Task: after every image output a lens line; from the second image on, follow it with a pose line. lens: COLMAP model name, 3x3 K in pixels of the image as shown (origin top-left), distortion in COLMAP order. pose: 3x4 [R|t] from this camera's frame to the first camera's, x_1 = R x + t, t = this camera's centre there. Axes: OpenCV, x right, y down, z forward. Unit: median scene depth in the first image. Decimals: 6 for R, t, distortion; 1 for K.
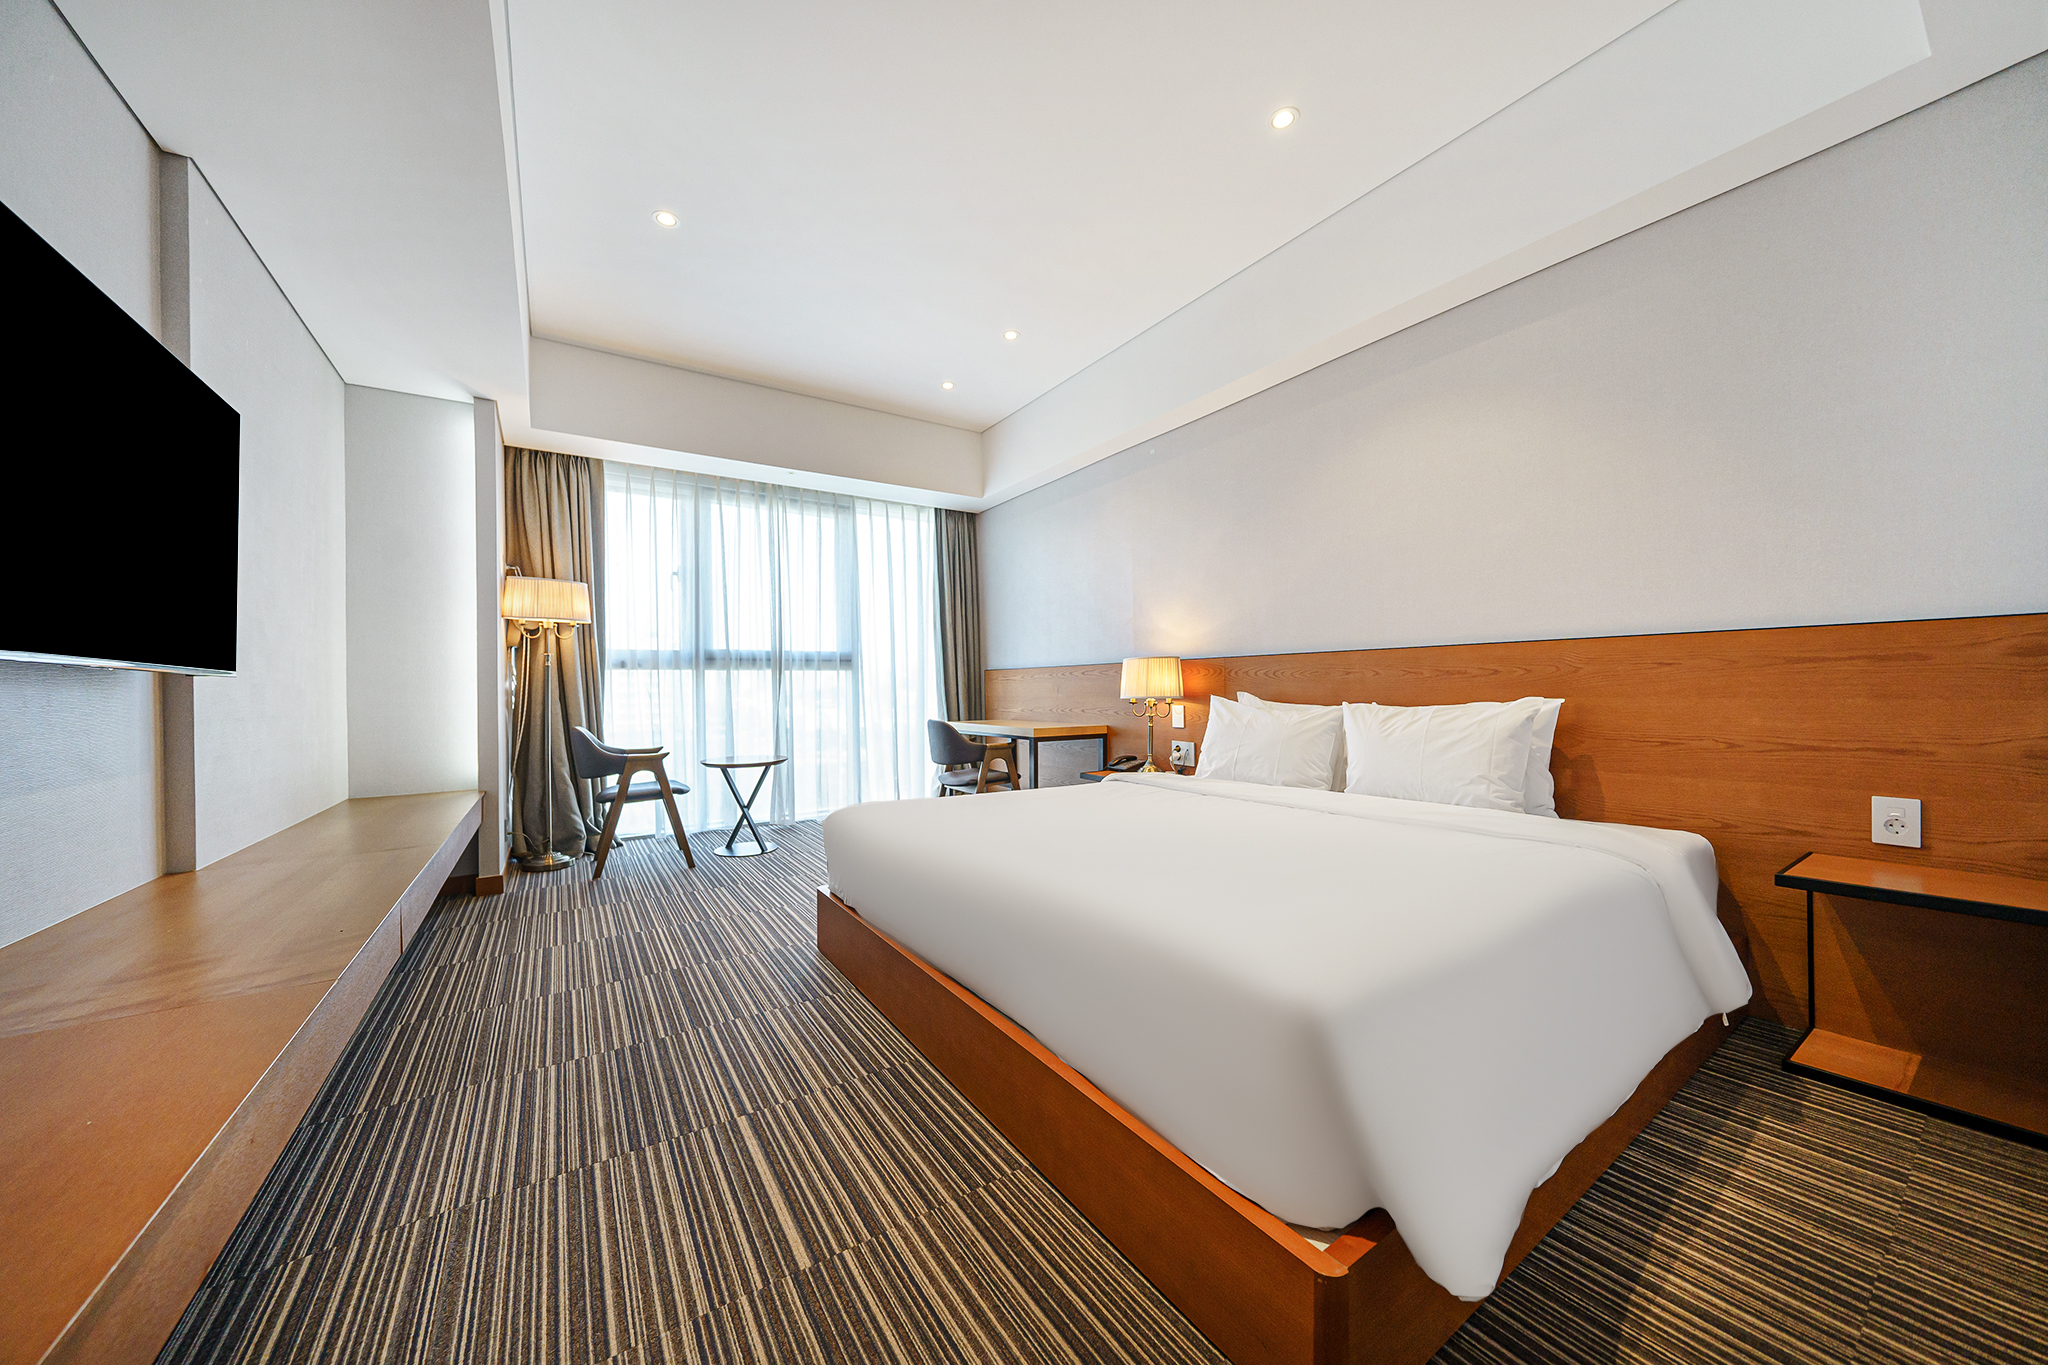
lens RADIAL K [[699.2, 0, 1024.0], [0, 699.2, 682.5], [0, 0, 1]] dist [0.000260, -0.000056]
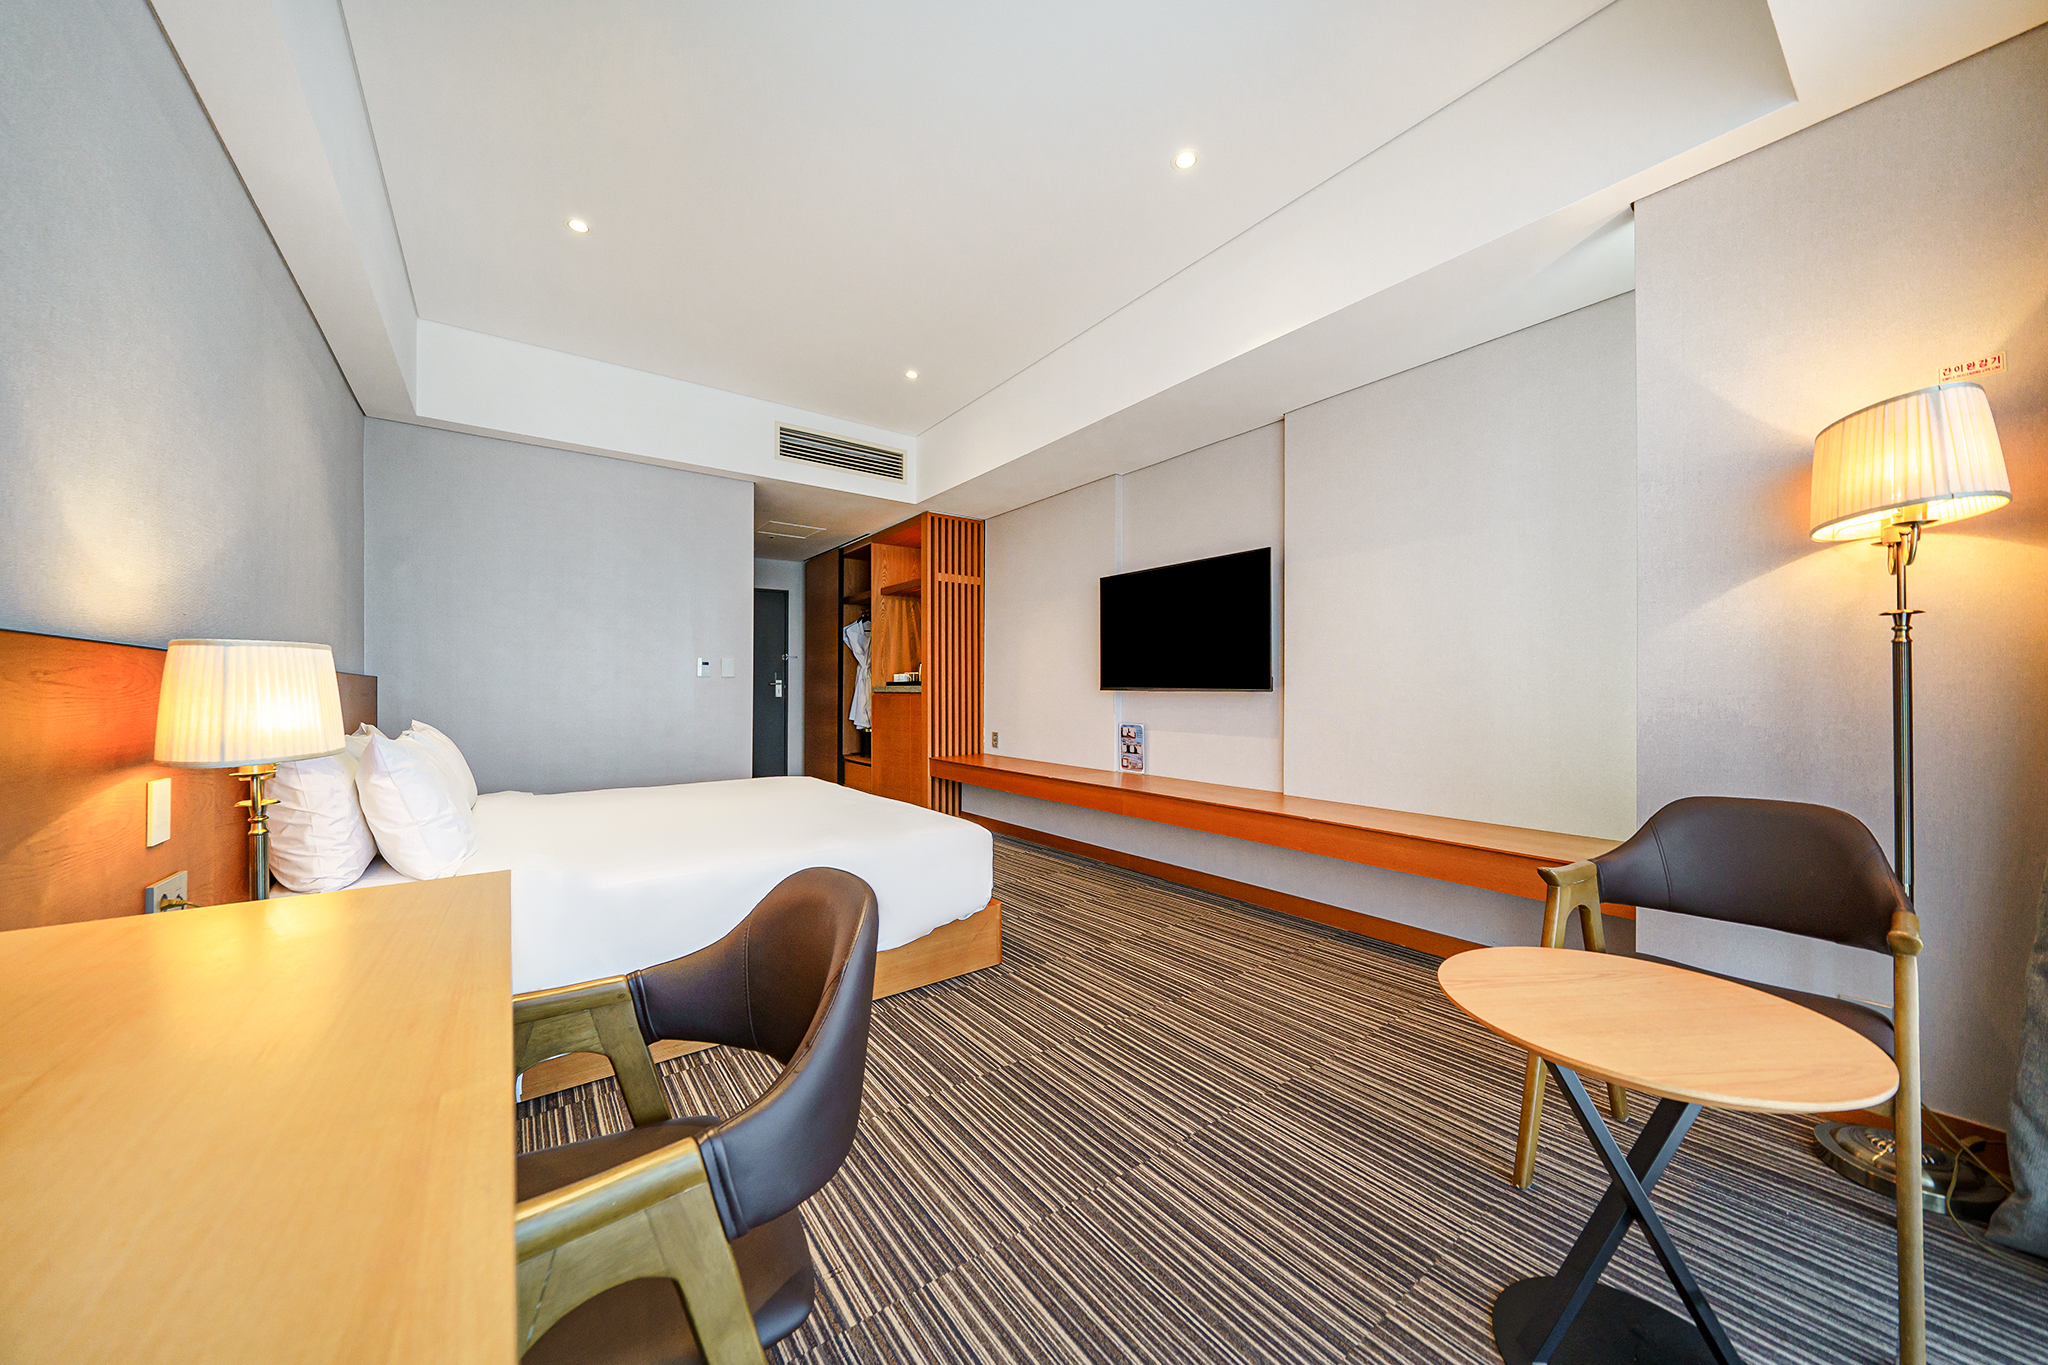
lens RADIAL K [[699.2, 0, 1024.0], [0, 699.2, 682.5], [0, 0, 1]] dist [0.000260, -0.000056]
pose [[-0.998683, 0.013950, -0.049376, -0.301720], [0.014714, 0.999777, -0.015163, -0.009944], [0.049153, -0.015869, -0.998665, 2.156455]]
